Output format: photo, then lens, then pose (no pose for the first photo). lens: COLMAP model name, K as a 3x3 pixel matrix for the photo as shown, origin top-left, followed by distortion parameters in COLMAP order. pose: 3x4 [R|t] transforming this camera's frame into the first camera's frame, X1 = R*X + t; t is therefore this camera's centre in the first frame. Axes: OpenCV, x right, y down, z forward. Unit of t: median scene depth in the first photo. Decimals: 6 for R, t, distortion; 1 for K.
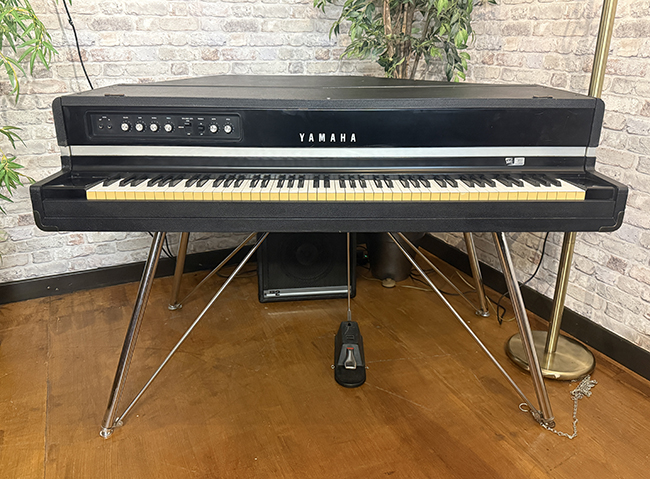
lens RADIAL K [[539.2, 0, 326.8], [0, 539.2, 242.4], [0, 0, 1]] dist [0.019407, -0.049245]
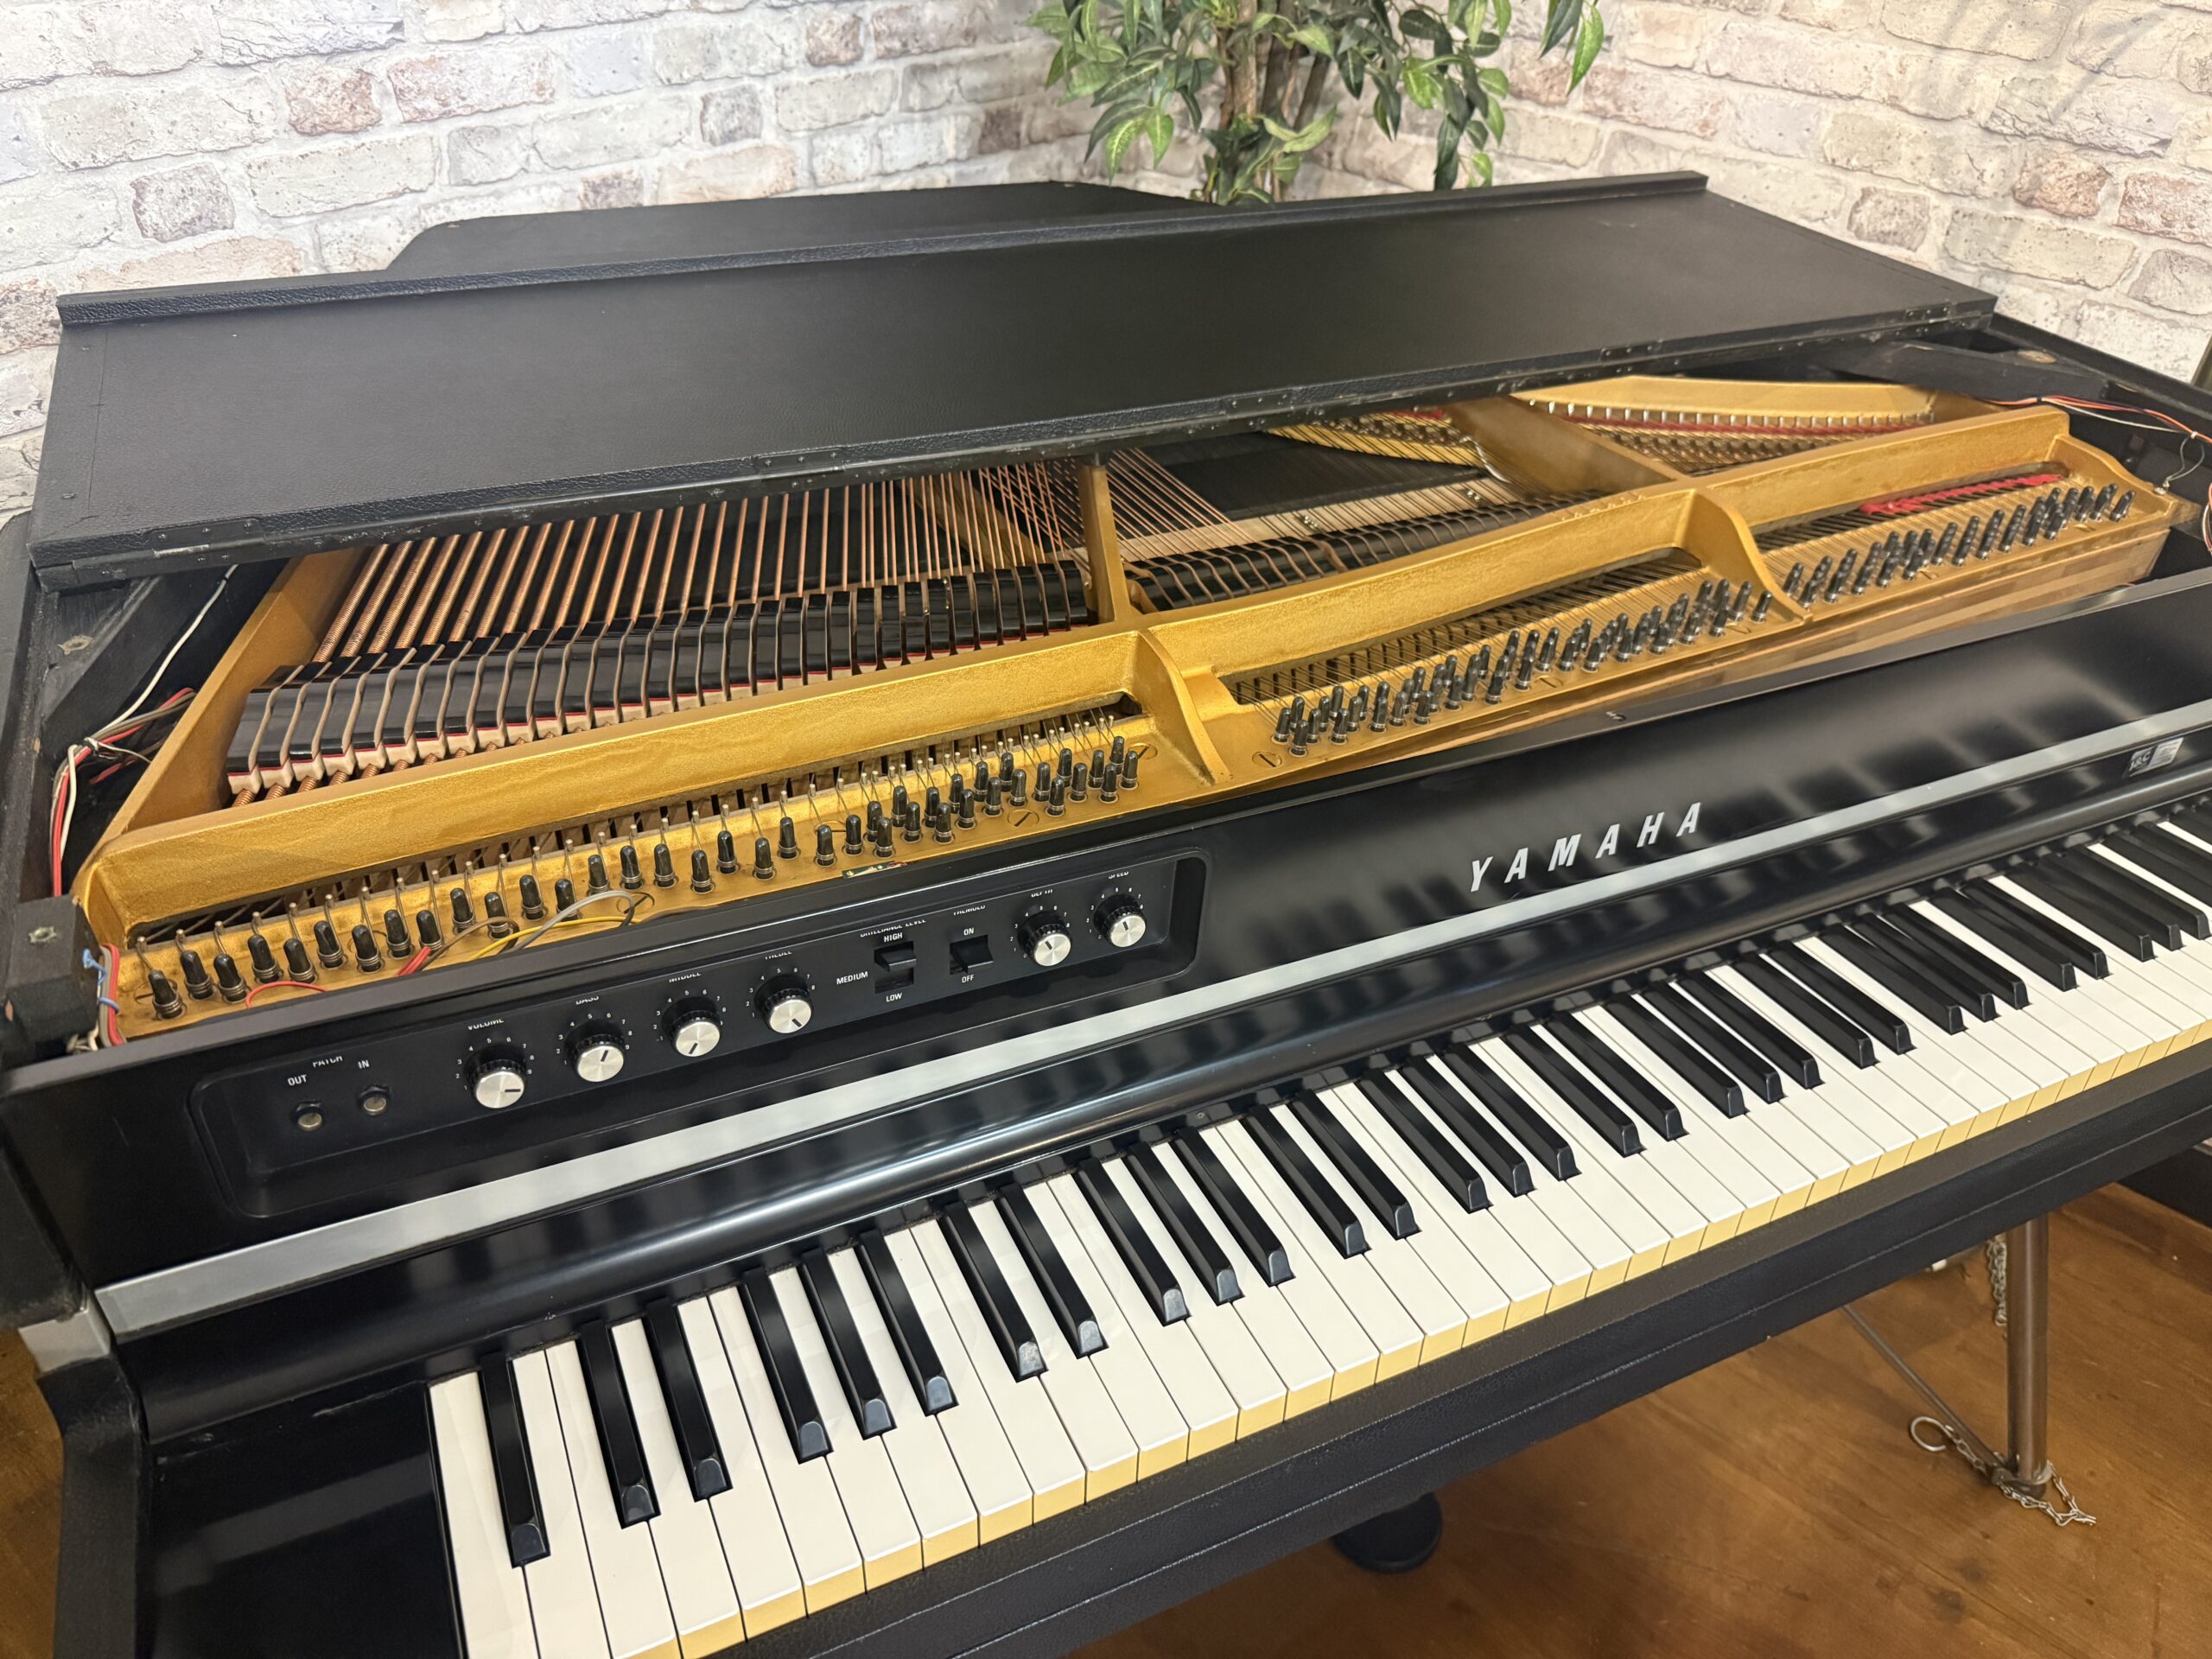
lens RADIAL K [[1582.8, 0, 1114.6], [0, 1582.8, 833.3], [0, 0, 1]] dist [-0.009958, -0.002578]
pose [[0.903890, -0.212856, 0.371046, -0.247410], [0.102477, 0.949898, 0.295283, -0.262381], [-0.415309, -0.228879, 0.880416, 0.381381]]
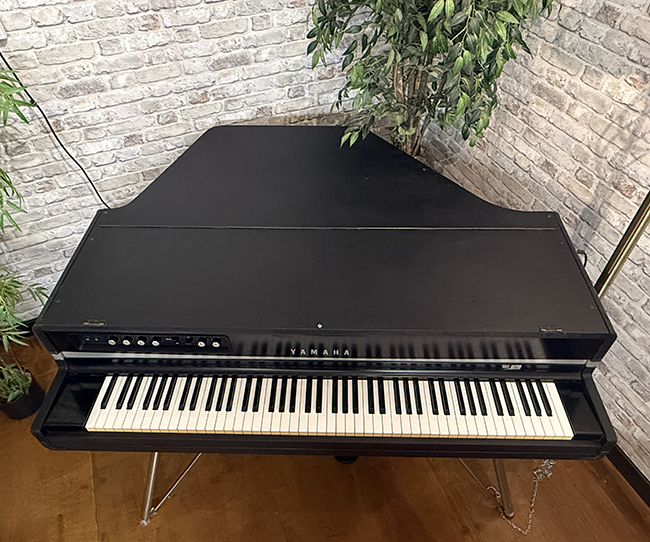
lens RADIAL K [[483.5, 0, 330.1], [0, 483.5, 249.9], [0, 0, 1]] dist [-0.002327, 0.001071]
pose [[0.999547, 0.011564, -0.027771, 0.028310], [0.000938, 0.910724, 0.413014, -0.488393], [0.030068, -0.412853, 0.910301, 0.191961]]
